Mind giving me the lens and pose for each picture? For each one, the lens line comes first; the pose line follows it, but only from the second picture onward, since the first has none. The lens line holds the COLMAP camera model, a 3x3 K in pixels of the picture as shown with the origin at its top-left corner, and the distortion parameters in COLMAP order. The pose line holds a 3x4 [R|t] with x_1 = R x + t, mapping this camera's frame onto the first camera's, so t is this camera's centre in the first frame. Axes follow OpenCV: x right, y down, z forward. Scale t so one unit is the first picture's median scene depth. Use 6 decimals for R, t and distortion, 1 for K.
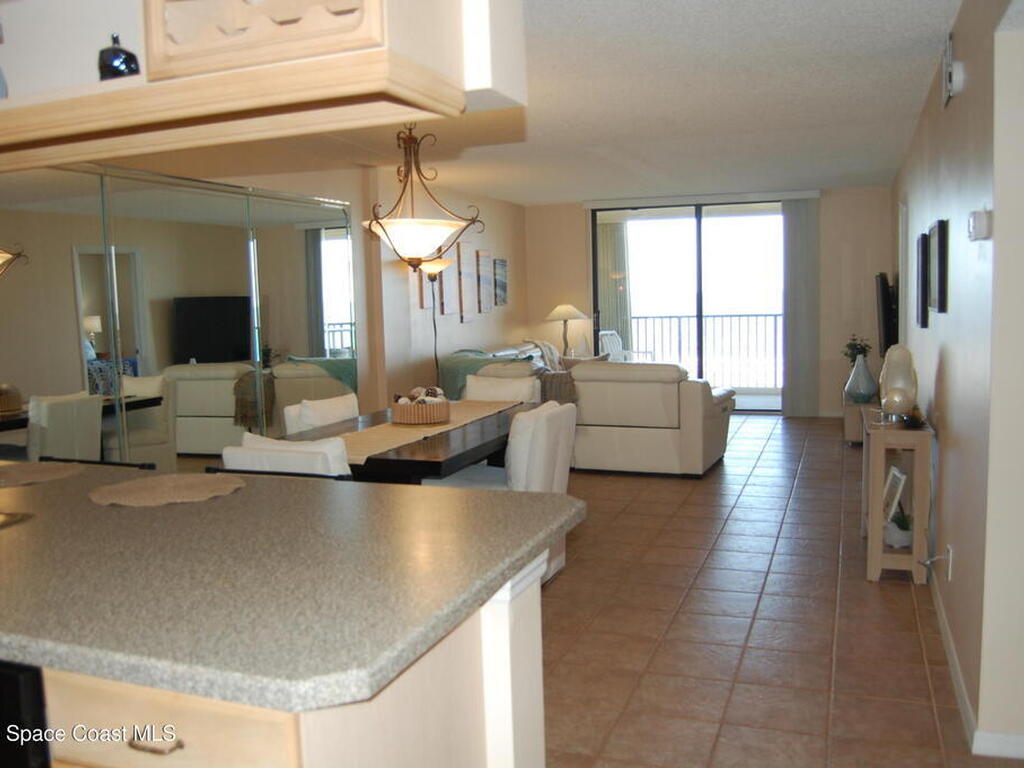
lens RADIAL K [[909.5, 0, 510.7], [0, 909.5, 389.0], [0, 0, 1]] dist [-0.095541, 0.031209]
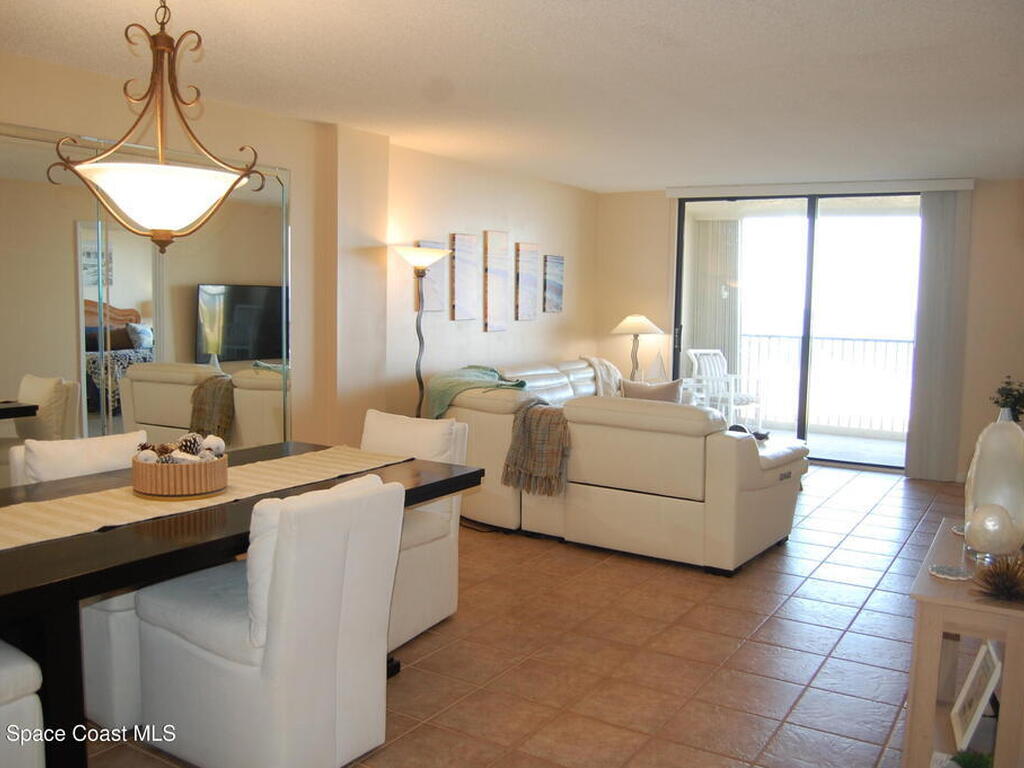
lens RADIAL K [[909.5, 0, 508.4], [0, 909.5, 388.1], [0, 0, 1]] dist [-0.095541, 0.031209]
pose [[0.979354, 0.065555, -0.191230, 0.139220], [-0.066349, 0.997794, 0.002257, -0.029321], [0.190956, 0.010478, 0.981543, 0.243215]]
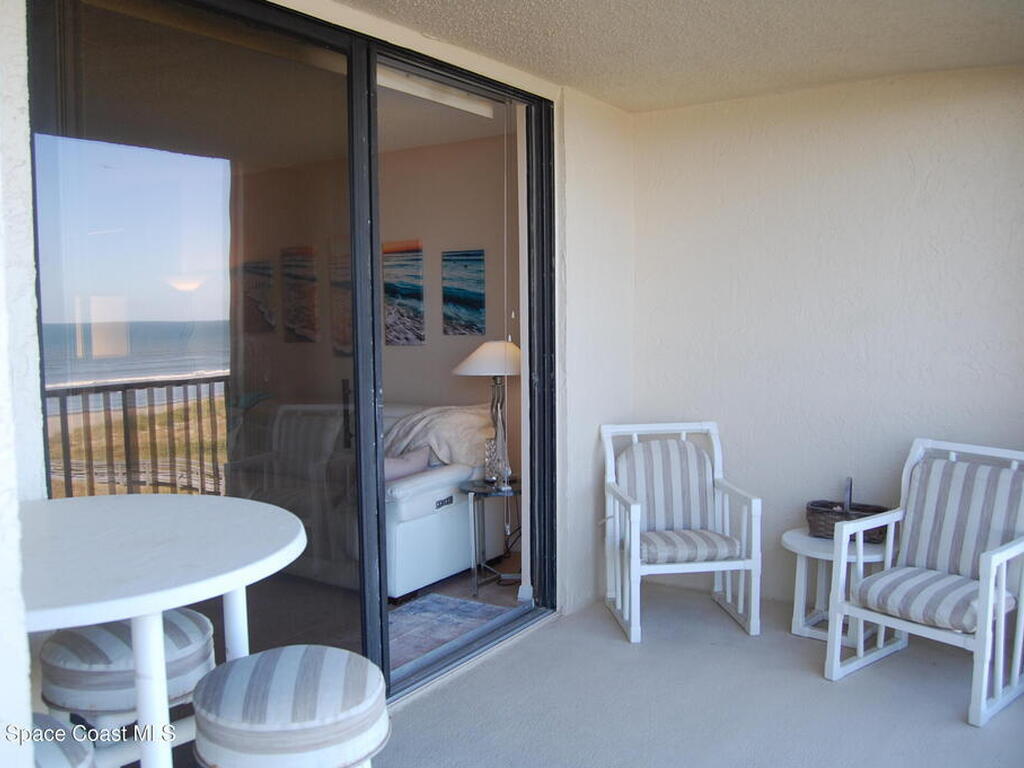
lens RADIAL K [[909.5, 0, 512.6], [0, 909.5, 384.4], [0, 0, 1]] dist [-0.095541, 0.031209]
pose [[-0.205660, 0.113210, -0.972053, 0.647686], [-0.082747, 0.987717, 0.132541, -0.172895], [0.975119, 0.107693, -0.193766, 1.429846]]
